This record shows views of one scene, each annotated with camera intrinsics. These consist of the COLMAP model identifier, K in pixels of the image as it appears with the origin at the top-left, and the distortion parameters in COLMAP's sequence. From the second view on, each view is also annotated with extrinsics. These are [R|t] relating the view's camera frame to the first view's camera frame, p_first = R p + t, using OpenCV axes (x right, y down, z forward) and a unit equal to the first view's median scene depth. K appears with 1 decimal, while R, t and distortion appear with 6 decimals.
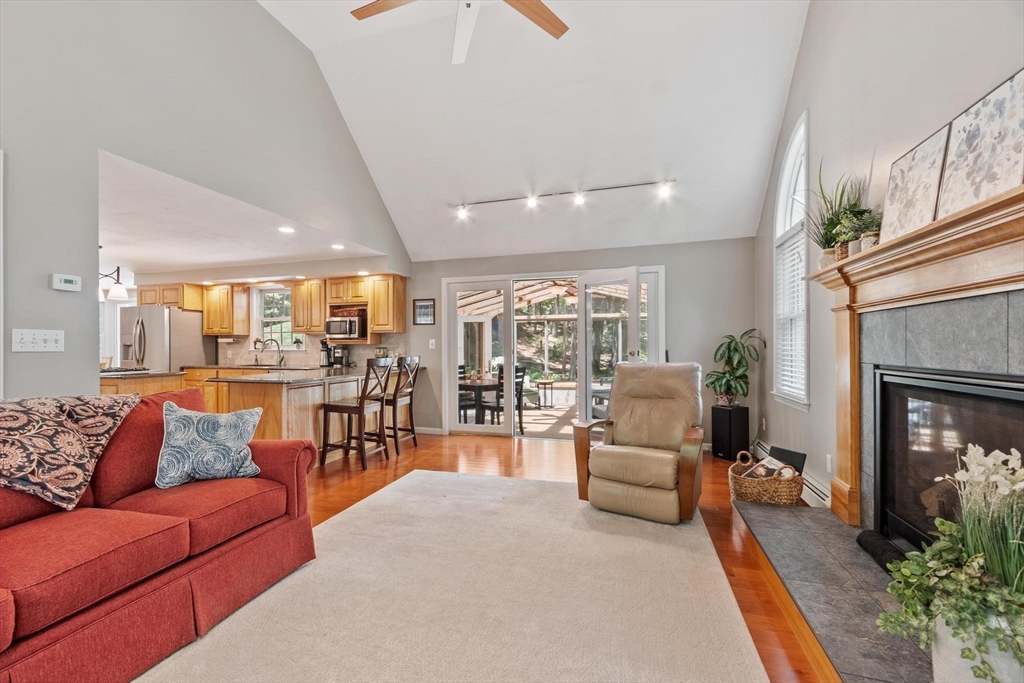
lens RADIAL K [[462.7, 0, 485.3], [0, 462.7, 343.6], [0, 0, 1]] dist [-0.004923, -0.000012]
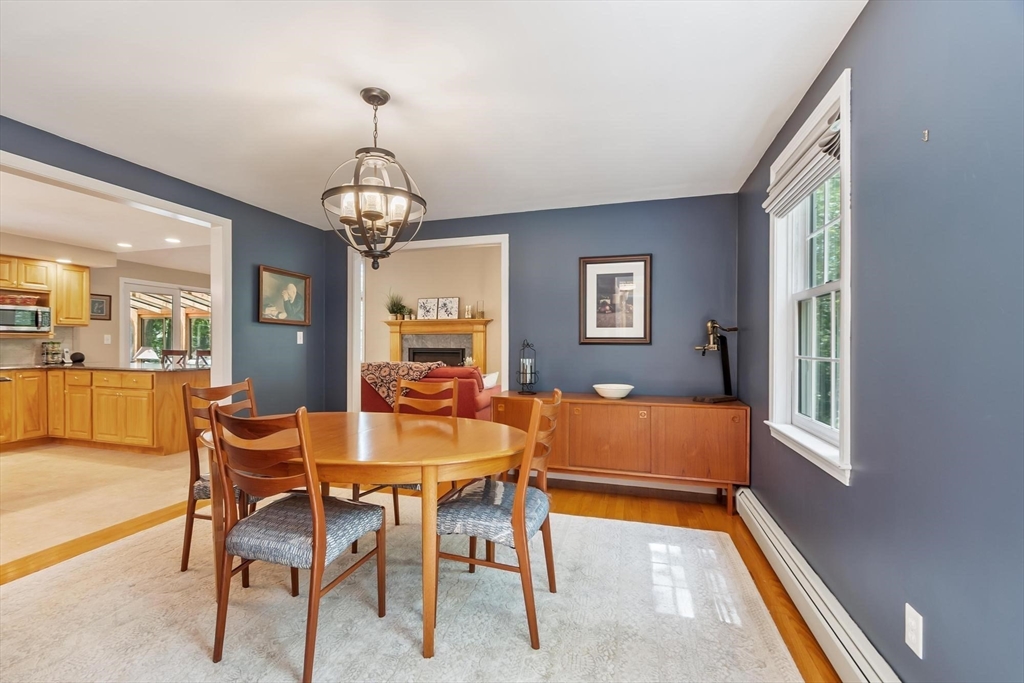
lens RADIAL K [[462.7, 0, 504.3], [0, 462.7, 341.9], [0, 0, 1]] dist [-0.004923, -0.000012]
pose [[-0.031684, 0.005837, 0.999481, -1.142198], [-0.009181, 0.999939, -0.006131, 0.004386], [-0.999456, -0.009370, -0.031628, 0.157163]]
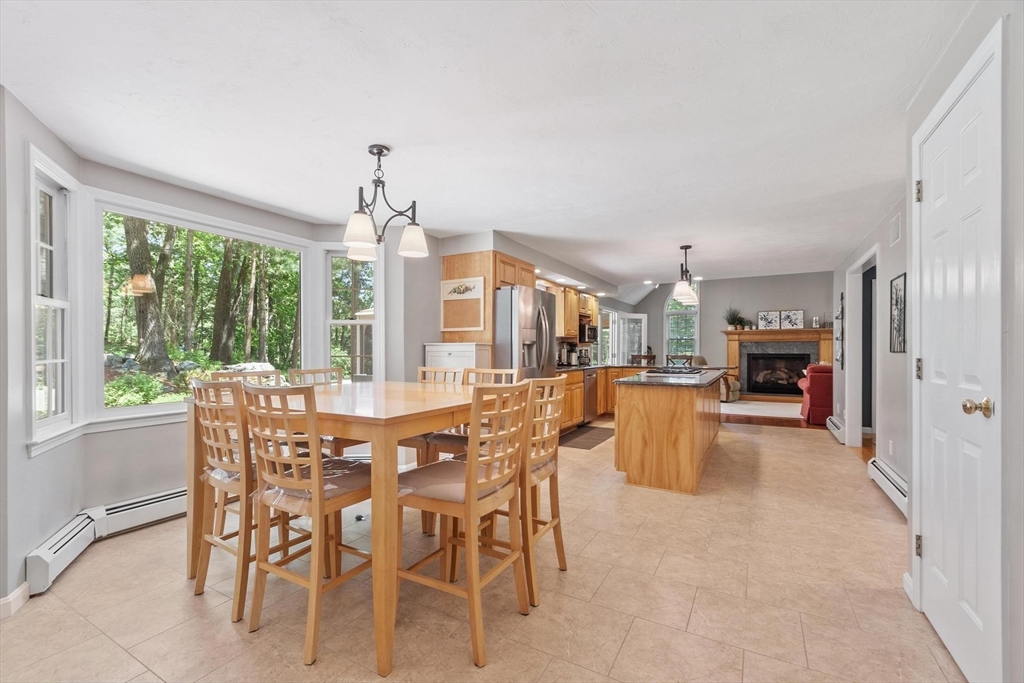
lens RADIAL K [[452.2, 0, 485.5], [0, 452.2, 352.5], [0, 0, 1]] dist [-0.002215, -0.001322]
pose [[0.219227, -0.002179, 0.975671, -1.536558], [-0.006566, 0.999972, 0.003709, 0.013544], [-0.975652, -0.007220, 0.219207, 0.987544]]
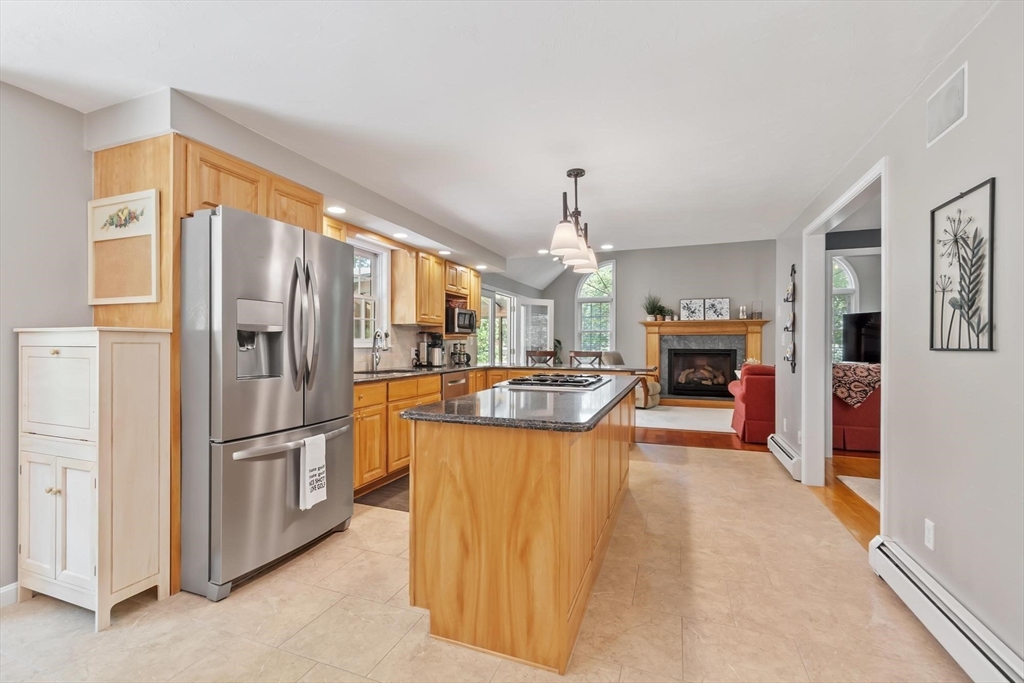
lens RADIAL K [[462.7, 0, 489.9], [0, 462.7, 345.4], [0, 0, 1]] dist [-0.004923, -0.000012]
pose [[0.061557, 0.000577, 0.998103, -1.171402], [-0.008847, 0.999961, -0.000032, 0.011421], [-0.998064, -0.008829, 0.061559, 0.876948]]
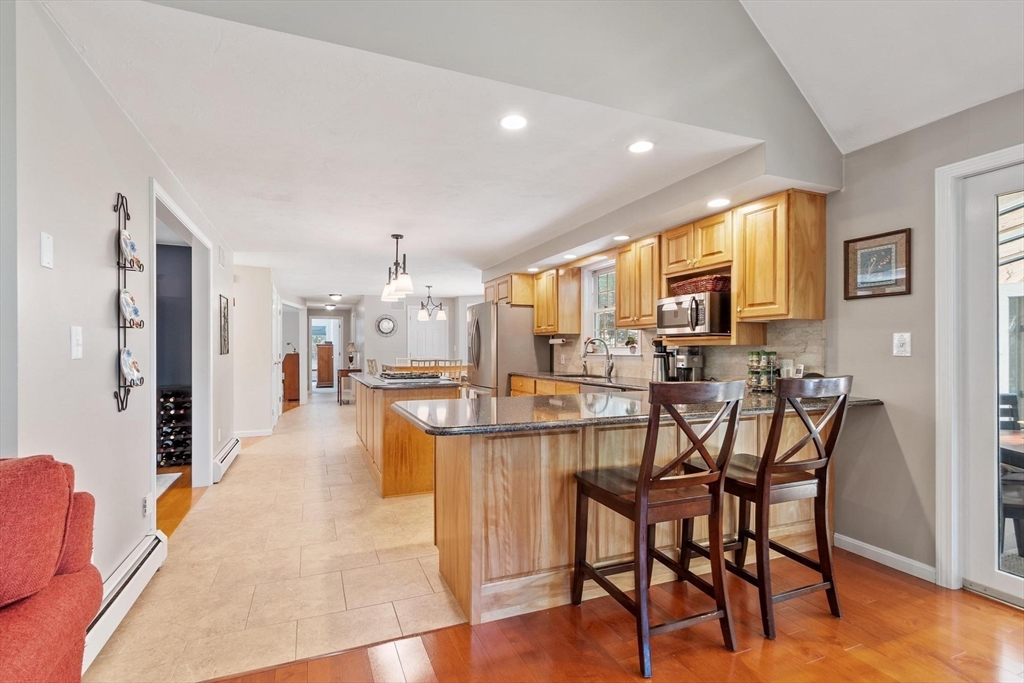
lens RADIAL K [[462.7, 0, 485.9], [0, 462.7, 348.9], [0, 0, 1]] dist [-0.004923, -0.000012]
pose [[0.633224, 0.001492, -0.773967, -0.034806], [0.004143, 0.999977, 0.005318, 0.001419], [0.773958, -0.006574, 0.633203, 0.467621]]
